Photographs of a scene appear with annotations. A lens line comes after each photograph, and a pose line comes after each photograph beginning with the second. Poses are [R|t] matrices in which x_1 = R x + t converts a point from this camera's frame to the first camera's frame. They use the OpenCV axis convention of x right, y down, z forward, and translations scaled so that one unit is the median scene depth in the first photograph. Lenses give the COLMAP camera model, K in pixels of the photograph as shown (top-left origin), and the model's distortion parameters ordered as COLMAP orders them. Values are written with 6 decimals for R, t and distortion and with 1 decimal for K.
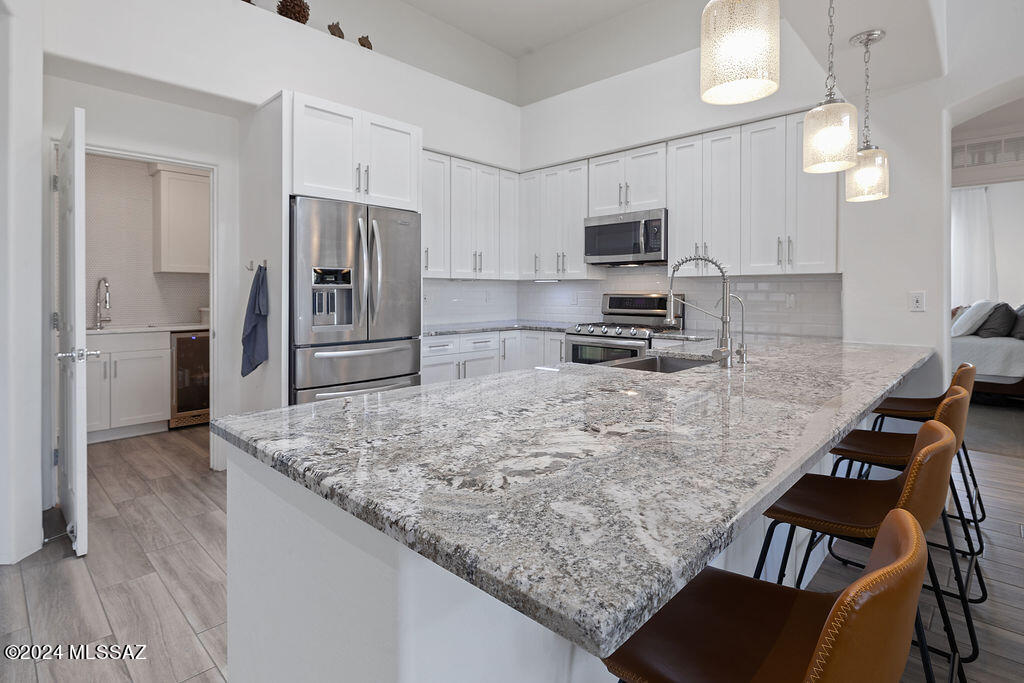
lens RADIAL K [[505.3, 0, 502.1], [0, 505.3, 302.5], [0, 0, 1]] dist [-0.005141, -0.000514]
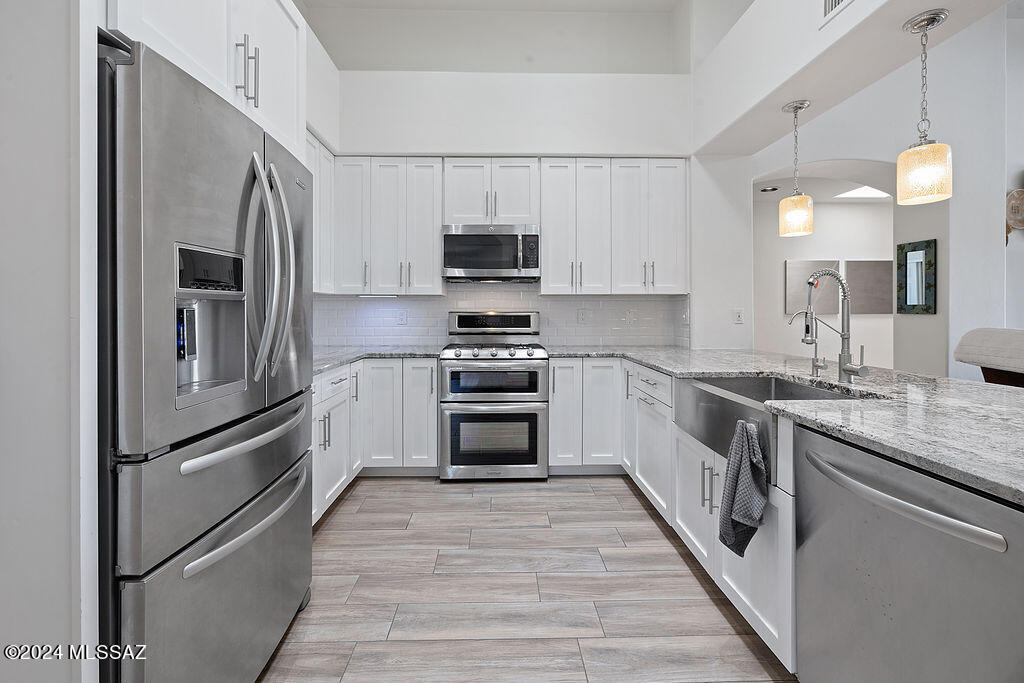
lens RADIAL K [[437.3, 0, 506.7], [0, 437.3, 317.0], [0, 0, 1]] dist [-0.000436, -0.000146]
pose [[0.707527, -0.011251, 0.706597, -0.315483], [0.014345, 0.999896, 0.001558, -0.008135], [-0.706541, 0.009034, 0.707615, 0.426031]]
